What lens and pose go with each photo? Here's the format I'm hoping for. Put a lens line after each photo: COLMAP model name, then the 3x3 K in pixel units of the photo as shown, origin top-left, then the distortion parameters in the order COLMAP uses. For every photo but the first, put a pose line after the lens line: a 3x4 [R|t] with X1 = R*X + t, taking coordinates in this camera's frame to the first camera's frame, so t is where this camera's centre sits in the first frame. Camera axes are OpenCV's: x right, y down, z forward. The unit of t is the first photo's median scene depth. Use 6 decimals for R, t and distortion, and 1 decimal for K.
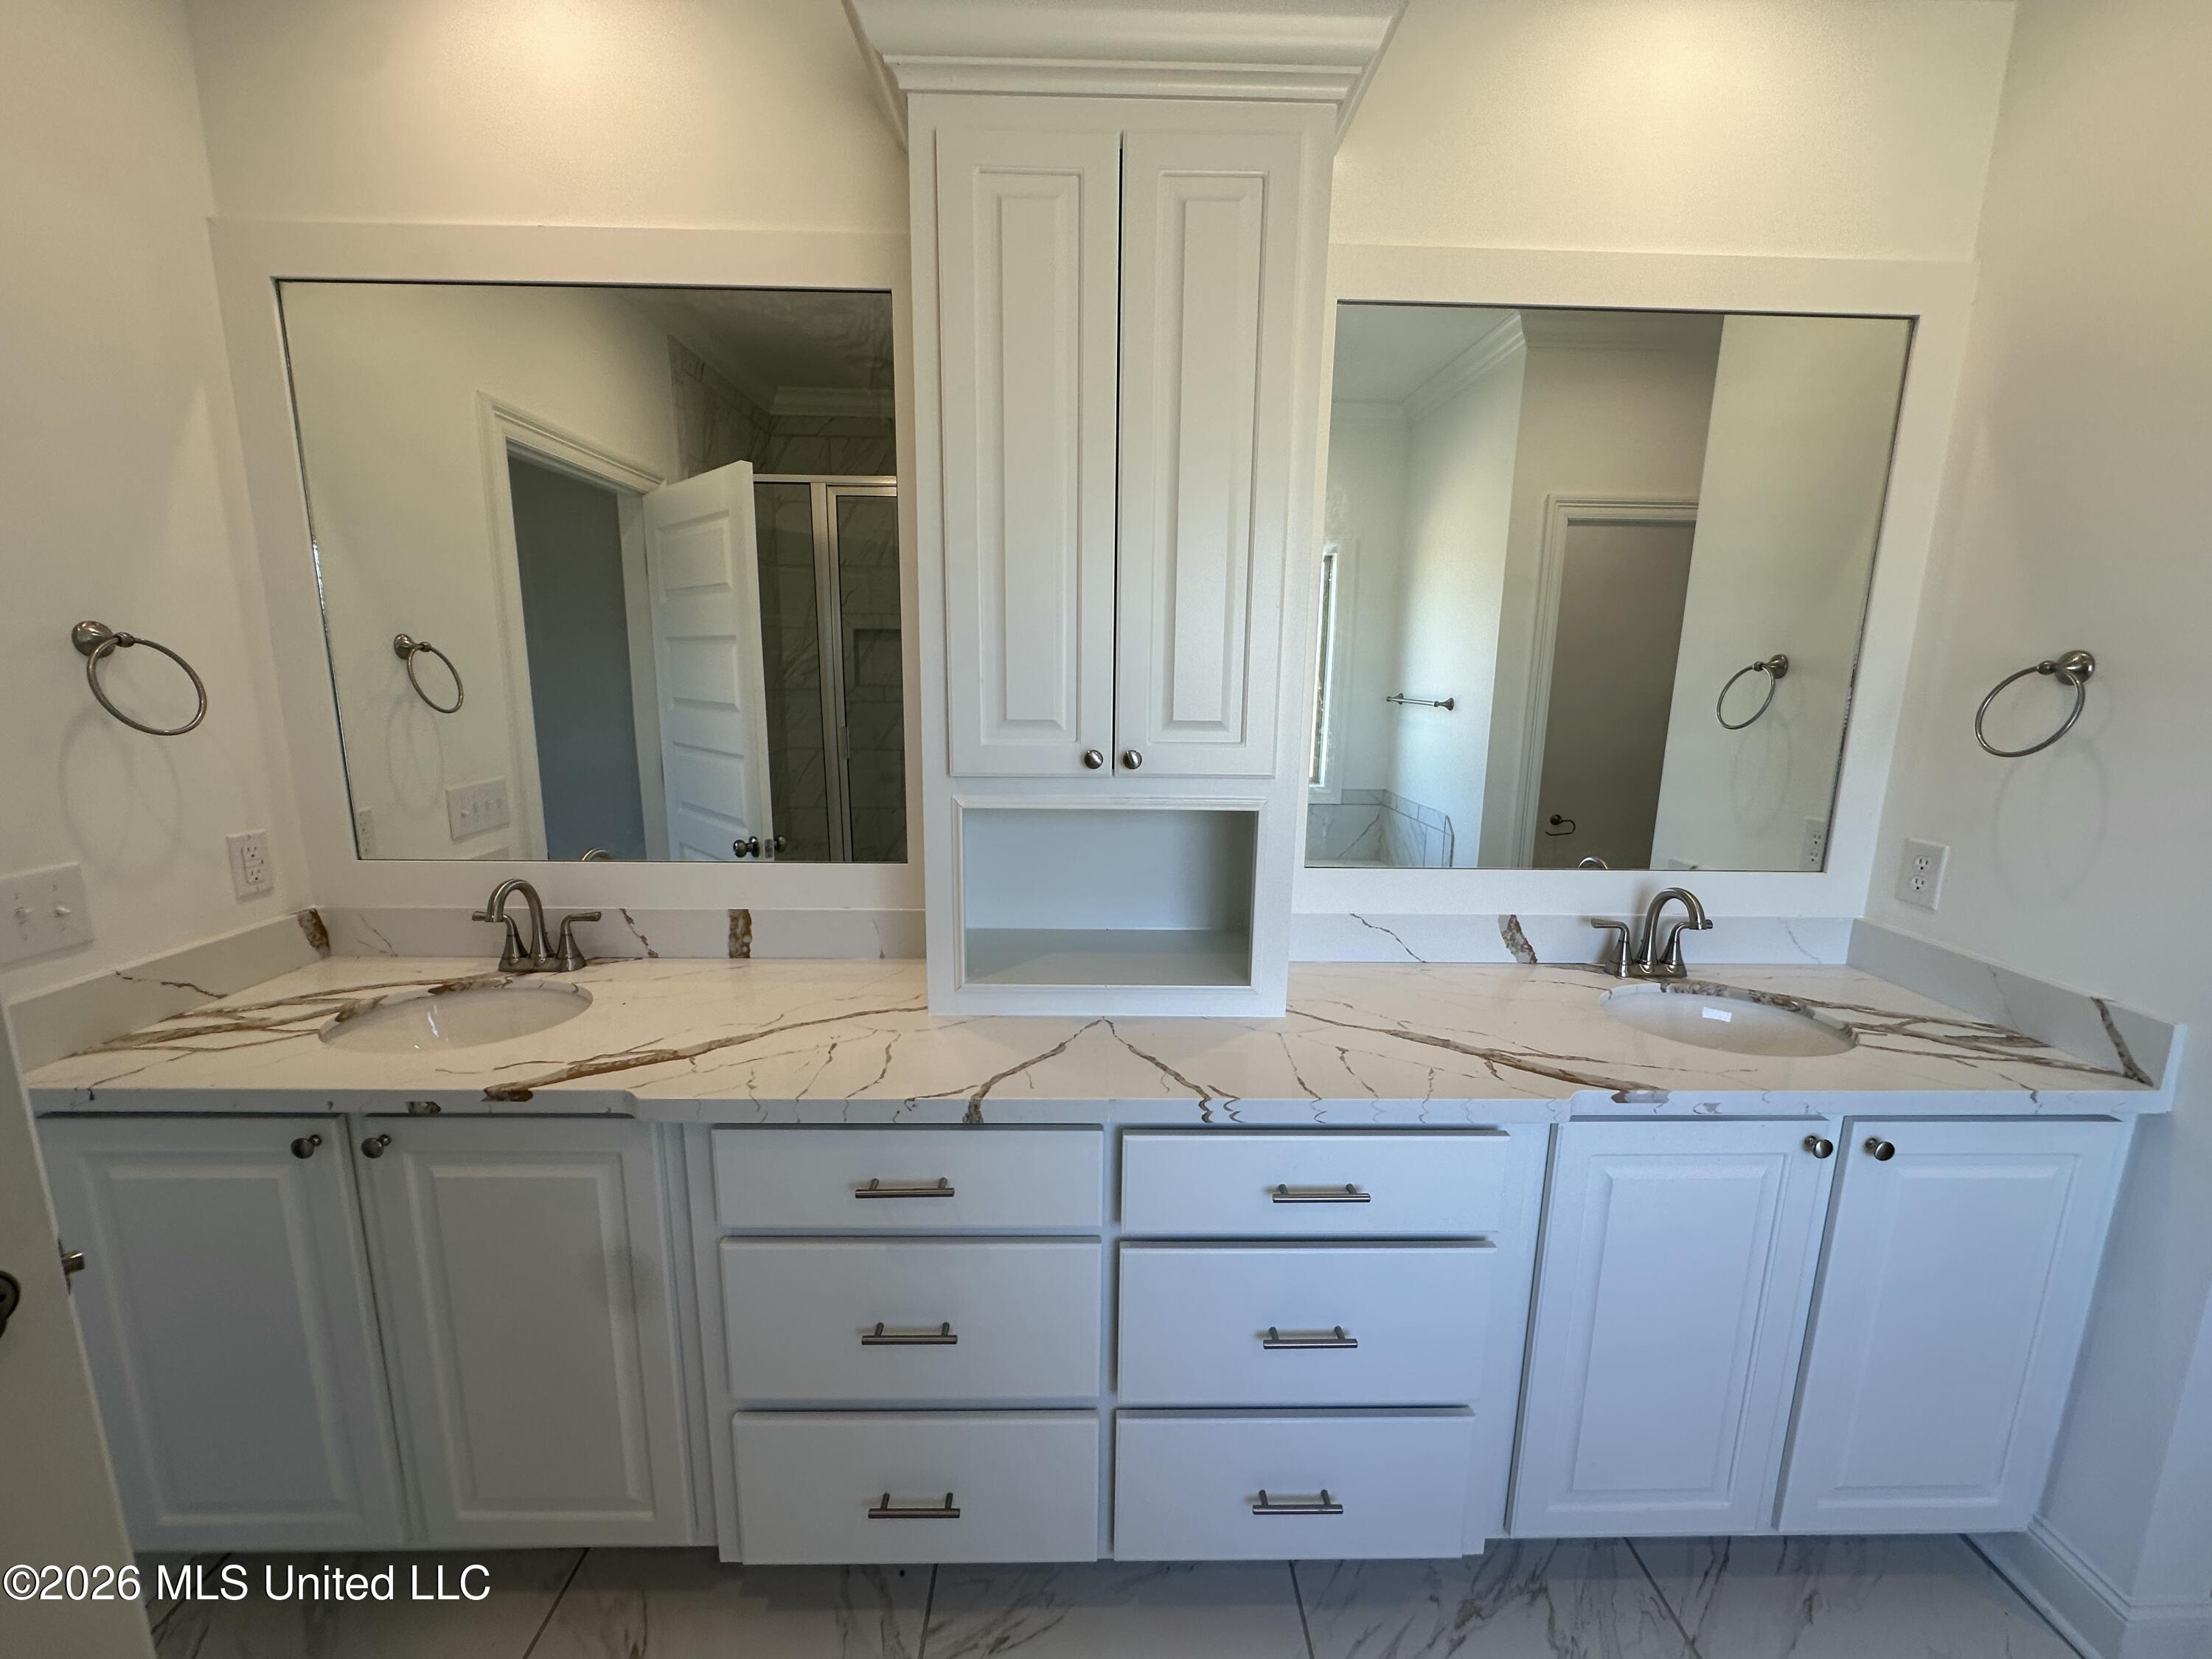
lens RADIAL K [[882.7, 0, 1106.6], [0, 882.7, 828.3], [0, 0, 1]] dist [-0.004807, -0.000297]
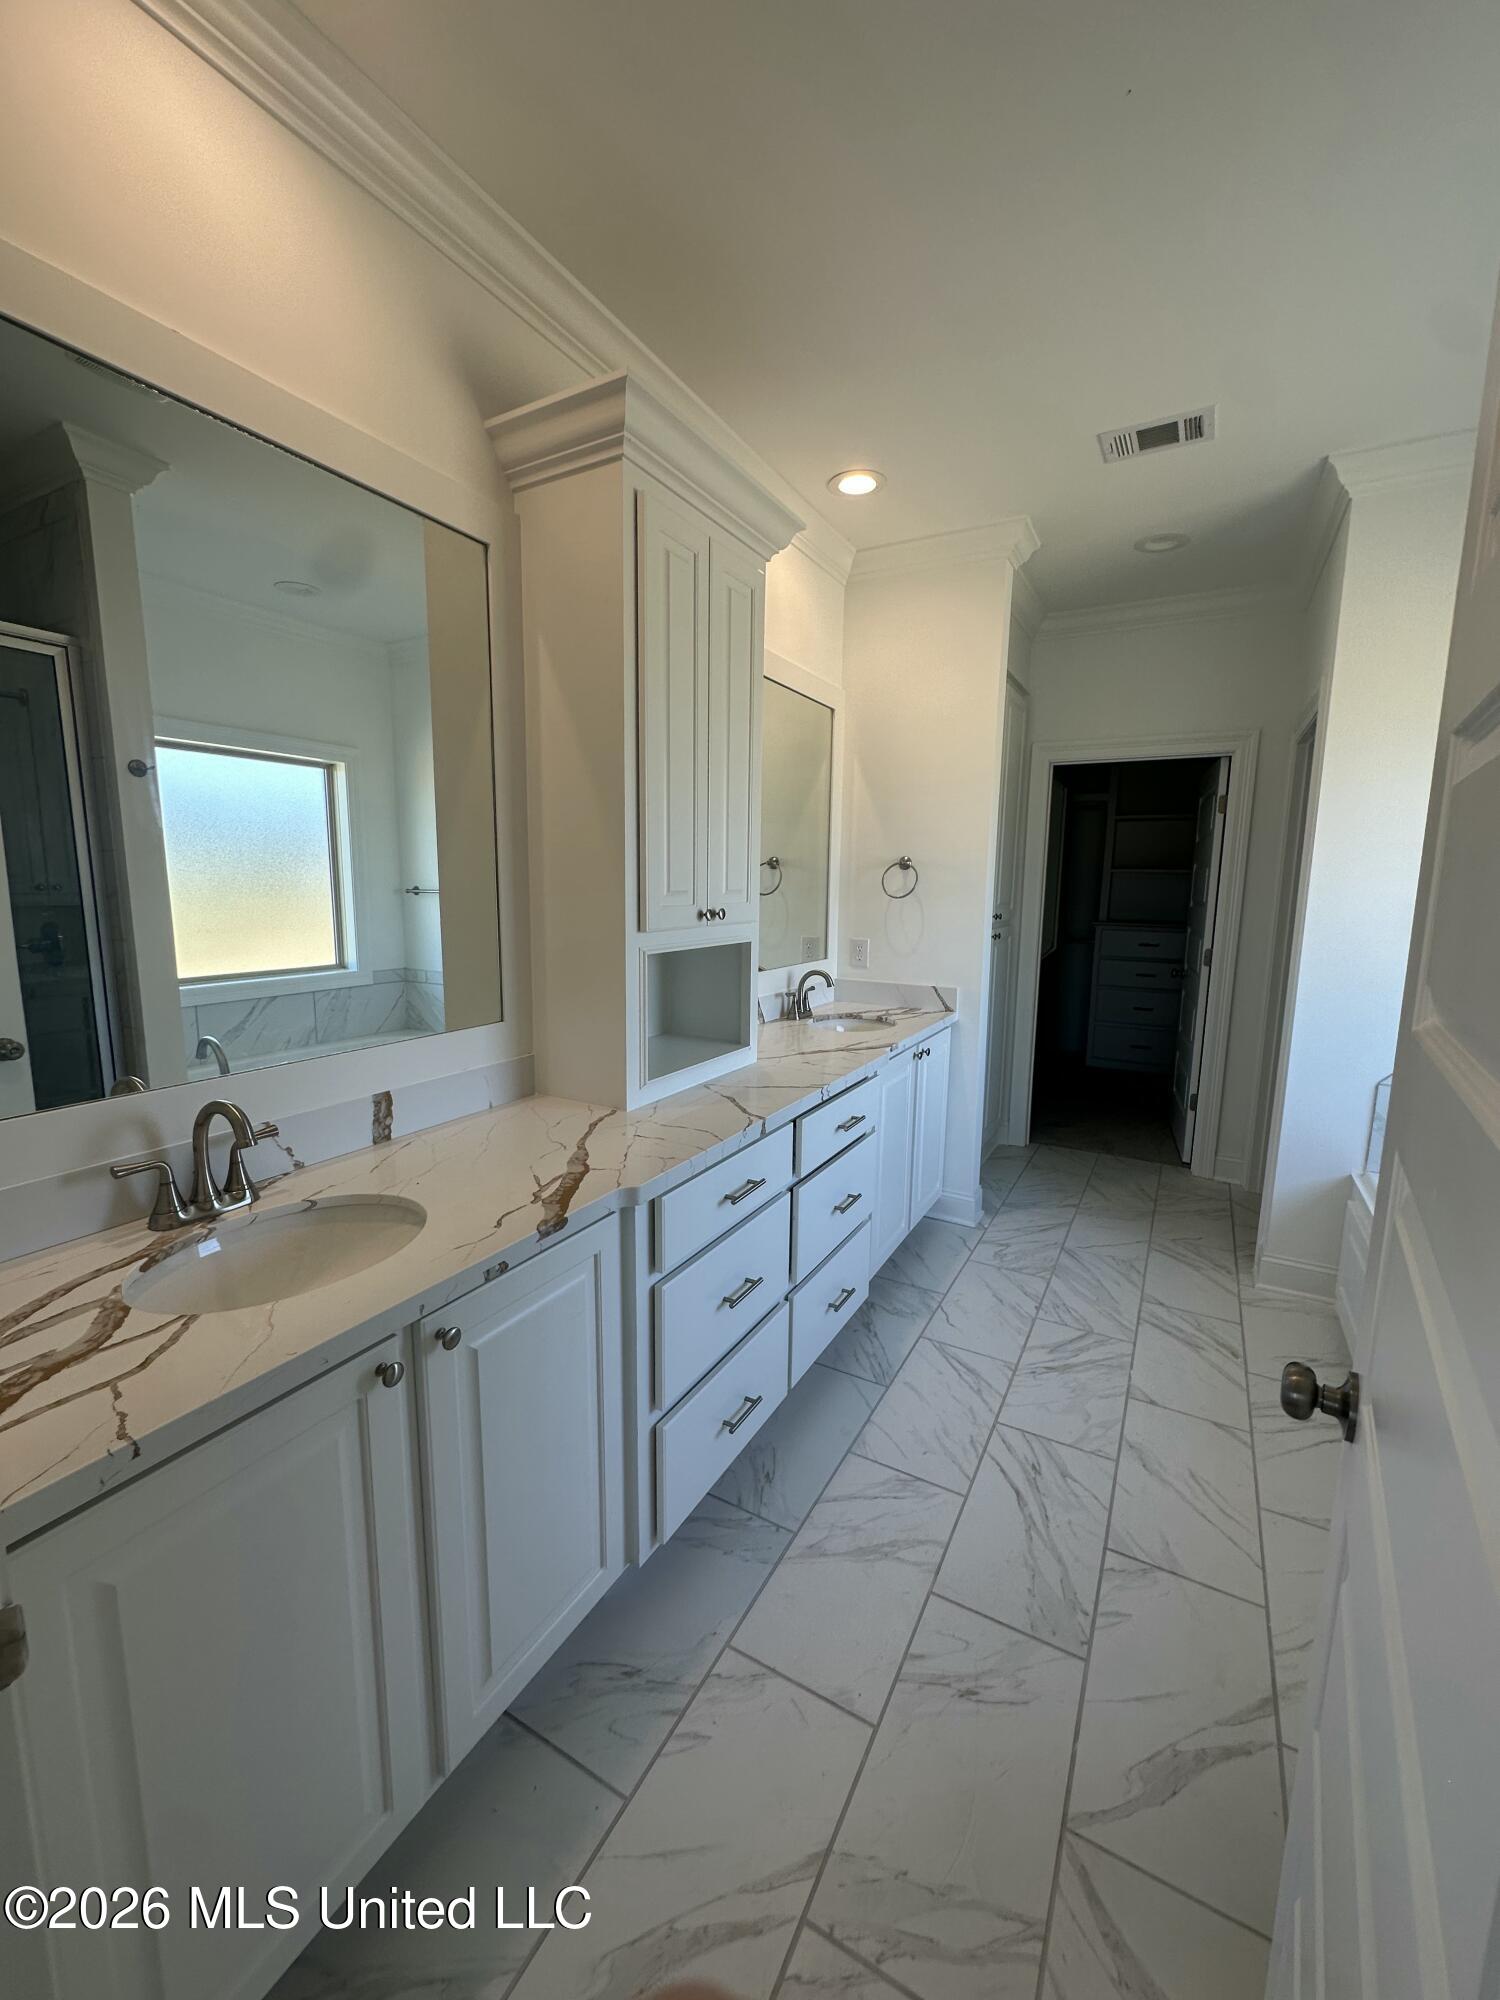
lens RADIAL K [[798.1, 0, 754.3], [0, 798.1, 999.0], [0, 0, 1]] dist [-0.004807, -0.000297]
pose [[0.507599, -0.135864, 0.850814, -1.065027], [0.152029, 0.986118, 0.066769, -0.010674], [-0.848075, 0.095457, 0.521207, 0.172406]]
